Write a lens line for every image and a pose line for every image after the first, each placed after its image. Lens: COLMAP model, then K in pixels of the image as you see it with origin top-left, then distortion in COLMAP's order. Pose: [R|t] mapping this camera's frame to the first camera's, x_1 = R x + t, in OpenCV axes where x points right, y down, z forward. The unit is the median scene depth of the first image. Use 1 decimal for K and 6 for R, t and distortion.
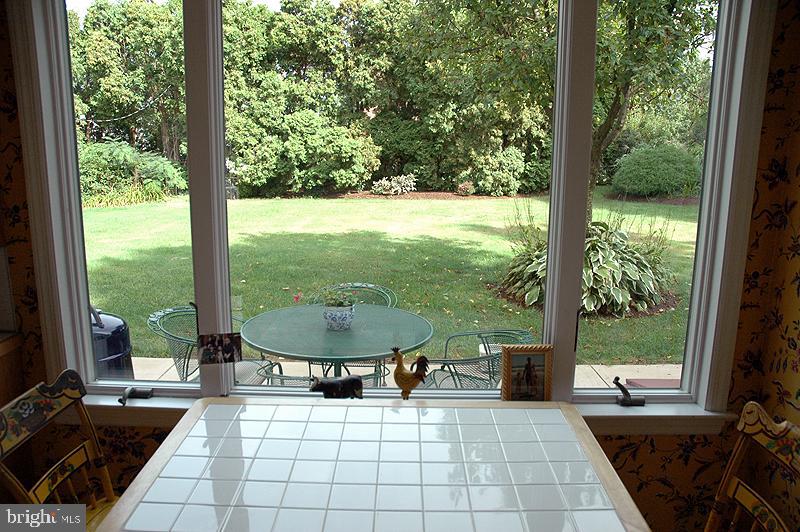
lens RADIAL K [[630.2, 0, 396.1], [0, 630.2, 280.6], [0, 0, 1]] dist [-0.173184, 0.156052]
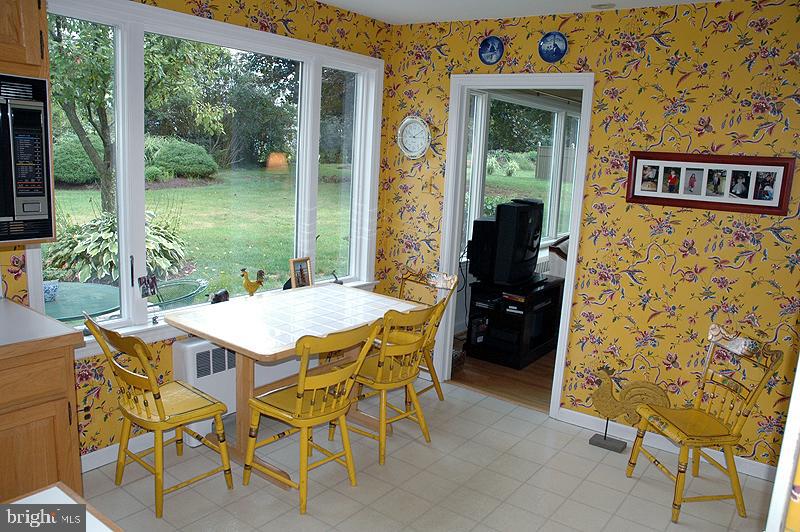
lens RADIAL K [[630.2, 0, 396.1], [0, 630.2, 280.6], [0, 0, 1]] dist [-0.173184, 0.156052]
pose [[0.581568, -0.138266, 0.801662, -0.695623], [0.121688, 0.989149, 0.082324, 0.031073], [-0.804345, 0.049675, 0.592082, -0.203039]]
